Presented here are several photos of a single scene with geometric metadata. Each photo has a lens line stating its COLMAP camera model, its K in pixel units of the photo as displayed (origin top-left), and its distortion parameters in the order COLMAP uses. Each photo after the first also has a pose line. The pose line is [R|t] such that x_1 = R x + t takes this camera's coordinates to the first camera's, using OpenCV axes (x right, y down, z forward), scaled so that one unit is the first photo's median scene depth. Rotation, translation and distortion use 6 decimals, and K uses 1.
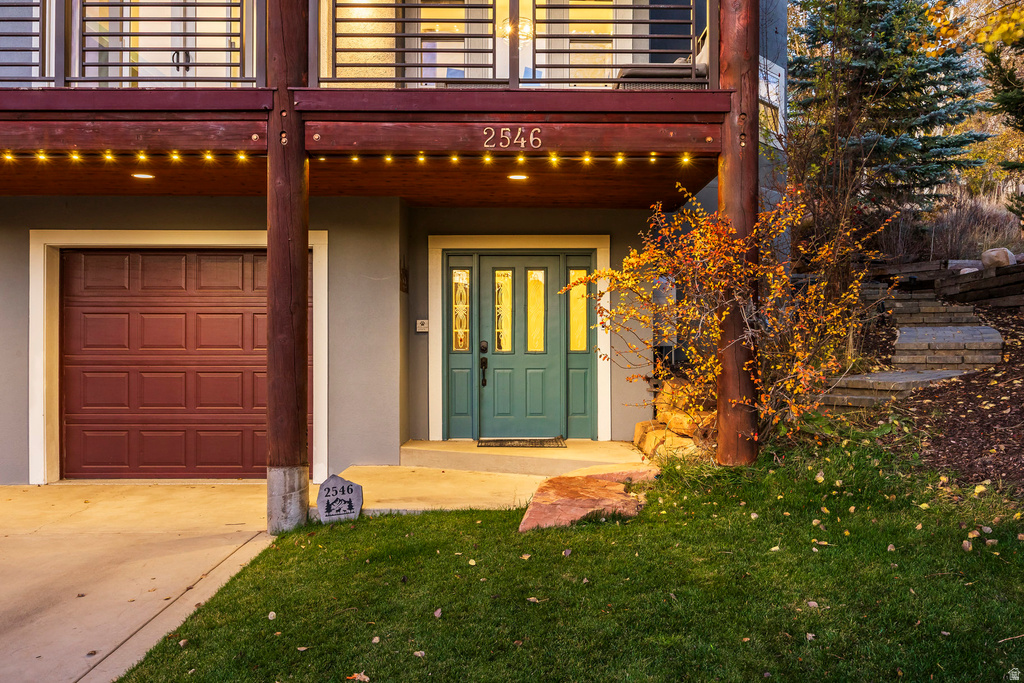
lens RADIAL K [[855.0, 0, 514.5], [0, 855.0, 337.7], [0, 0, 1]] dist [-0.000037, -0.000331]
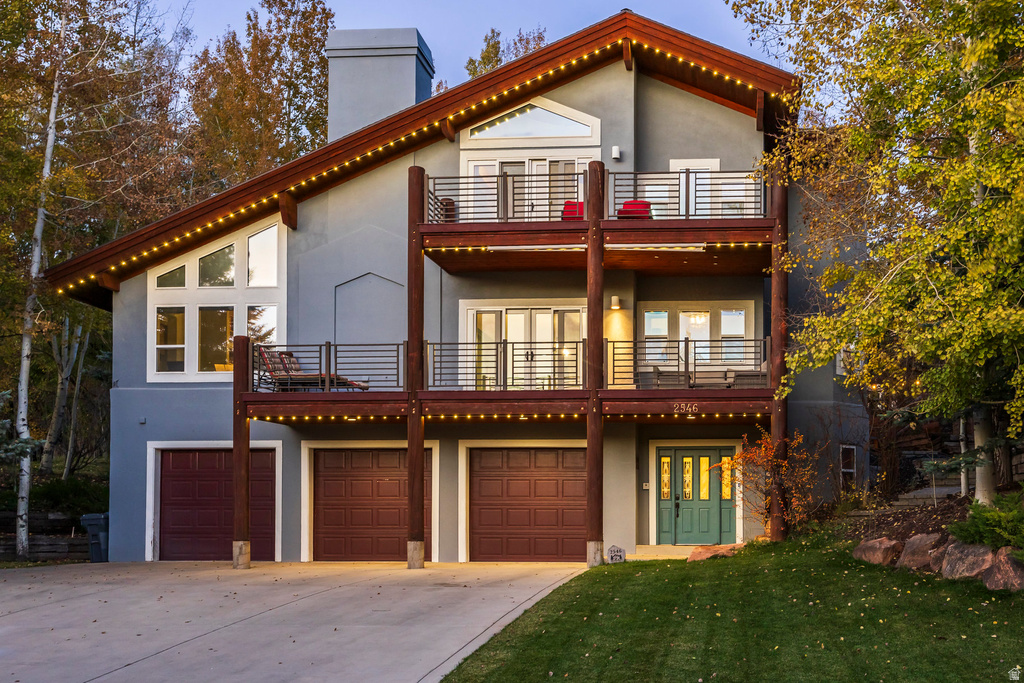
lens RADIAL K [[2074.6, 0, 512.3], [0, 2074.6, 341.4], [0, 0, 1]] dist [-0.167740, 0.000000]
pose [[0.990221, -0.009991, -0.139148, 0.261065], [-0.003626, 0.995252, -0.097262, 0.122707], [0.139459, 0.096816, 0.985484, -3.870983]]
